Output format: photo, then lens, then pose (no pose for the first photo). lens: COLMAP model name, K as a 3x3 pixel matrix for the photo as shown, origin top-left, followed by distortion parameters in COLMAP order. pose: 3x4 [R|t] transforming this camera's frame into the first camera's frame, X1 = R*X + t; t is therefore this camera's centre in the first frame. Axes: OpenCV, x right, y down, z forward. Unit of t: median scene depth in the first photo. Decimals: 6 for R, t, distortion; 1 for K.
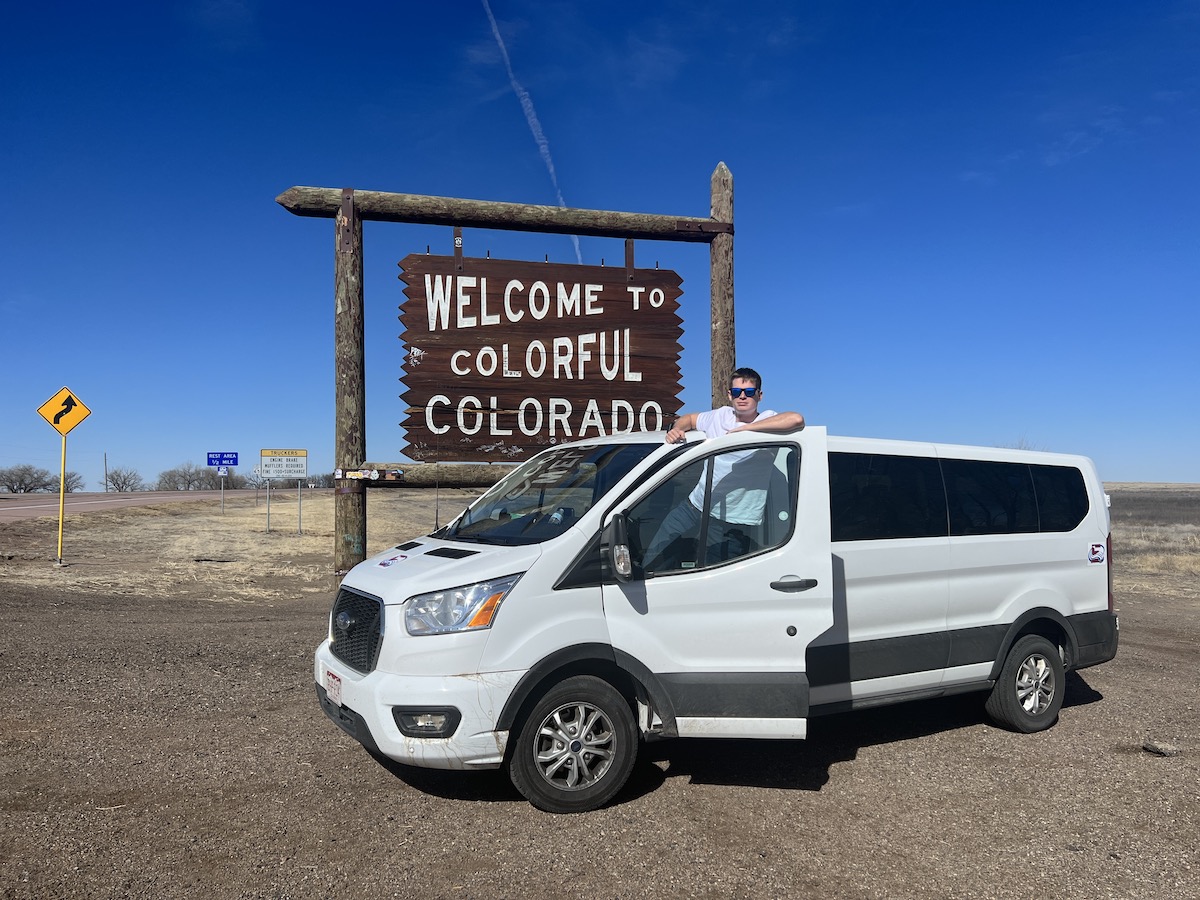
lens RADIAL K [[900.3, 0, 619.6], [0, 900.3, 466.5], [0, 0, 1]] dist [0.108792, -0.184562]
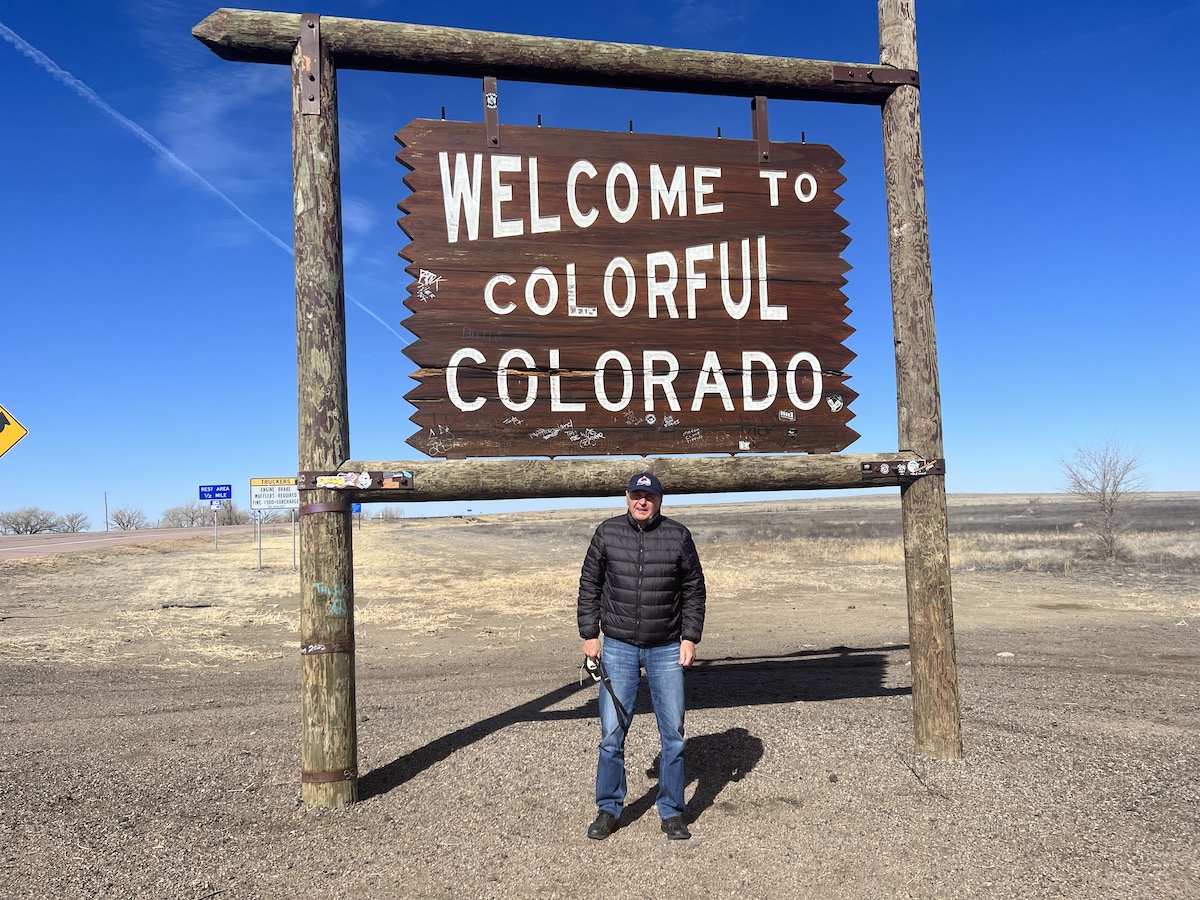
lens RADIAL K [[898.0, 0, 588.1], [0, 898.0, 456.2], [0, 0, 1]] dist [0.105416, -0.183772]
pose [[0.999004, -0.031044, -0.032046, -0.098602], [0.029759, 0.998764, -0.039811, 0.019868], [0.033243, 0.038818, 0.998693, 0.391970]]
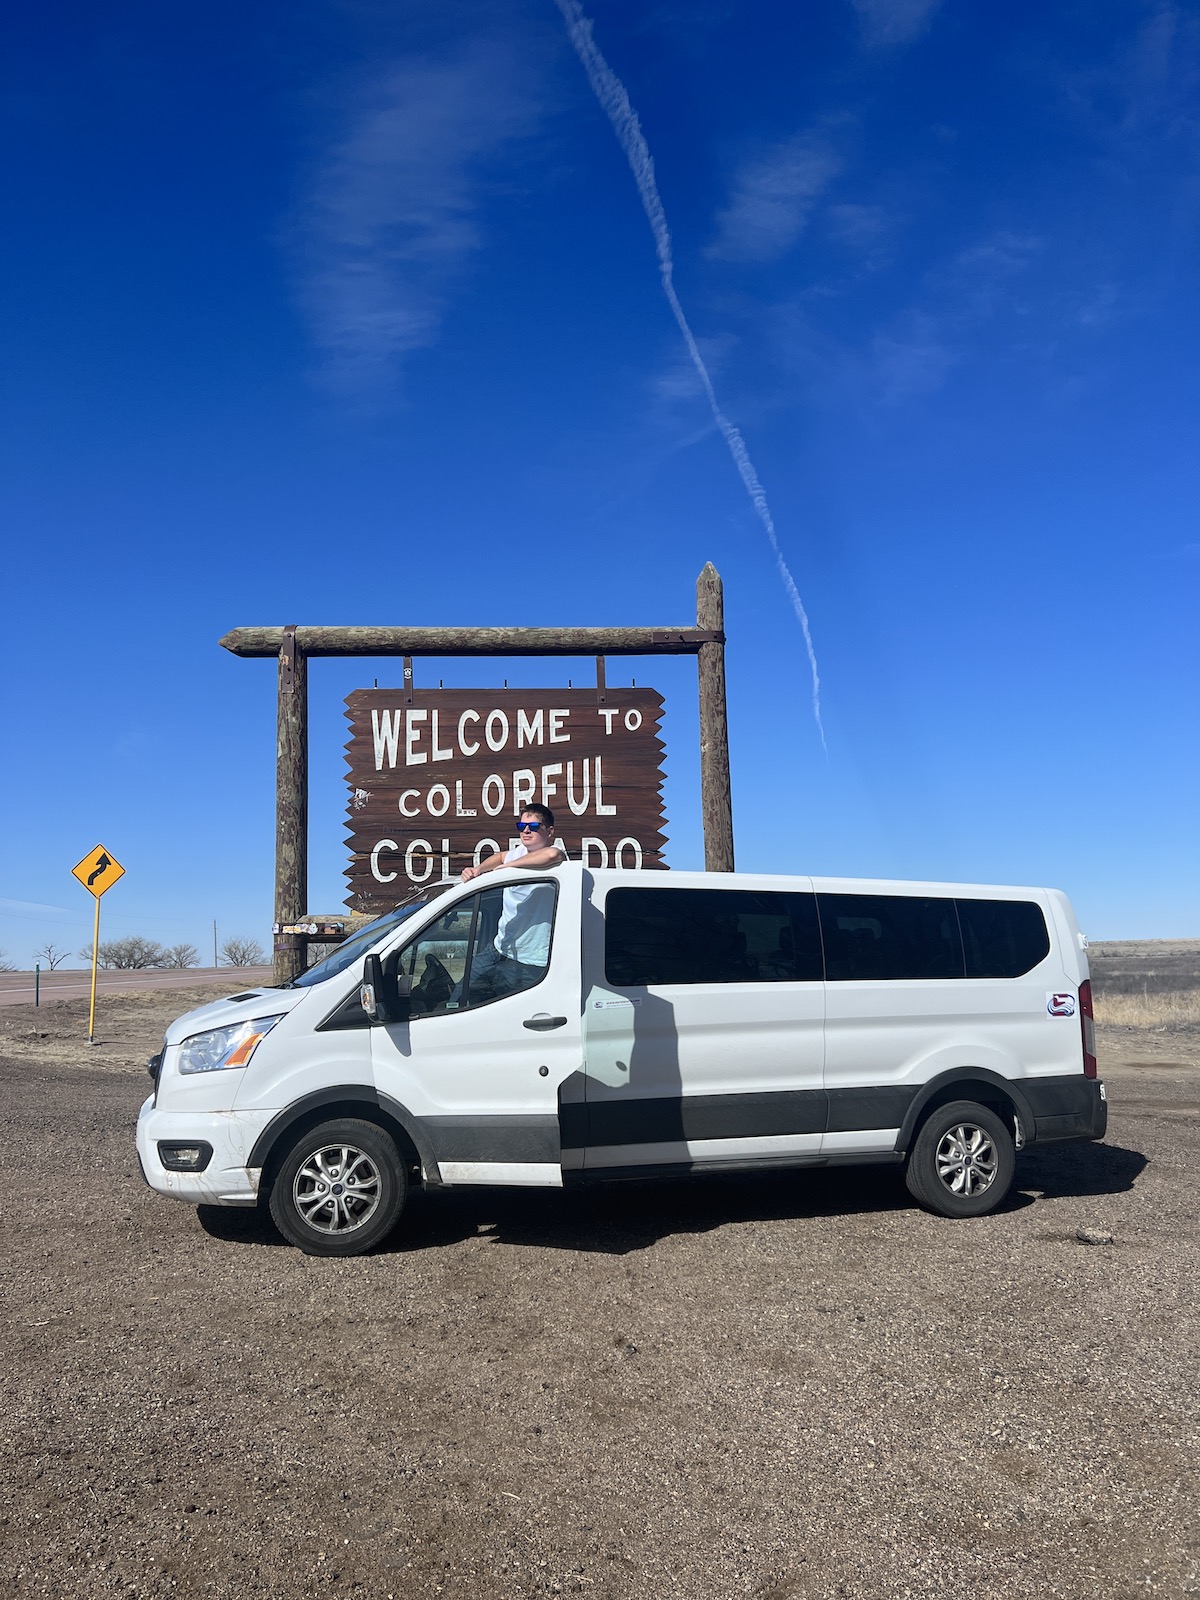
lens RADIAL K [[1203.5, 0, 605.2], [0, 1203.5, 830.4], [0, 0, 1]] dist [0.115967, -0.212947]
pose [[0.976704, -0.035492, -0.211635, 0.267675], [0.018400, 0.996447, -0.082189, 0.015461], [0.213800, 0.076381, 0.973887, -0.134390]]
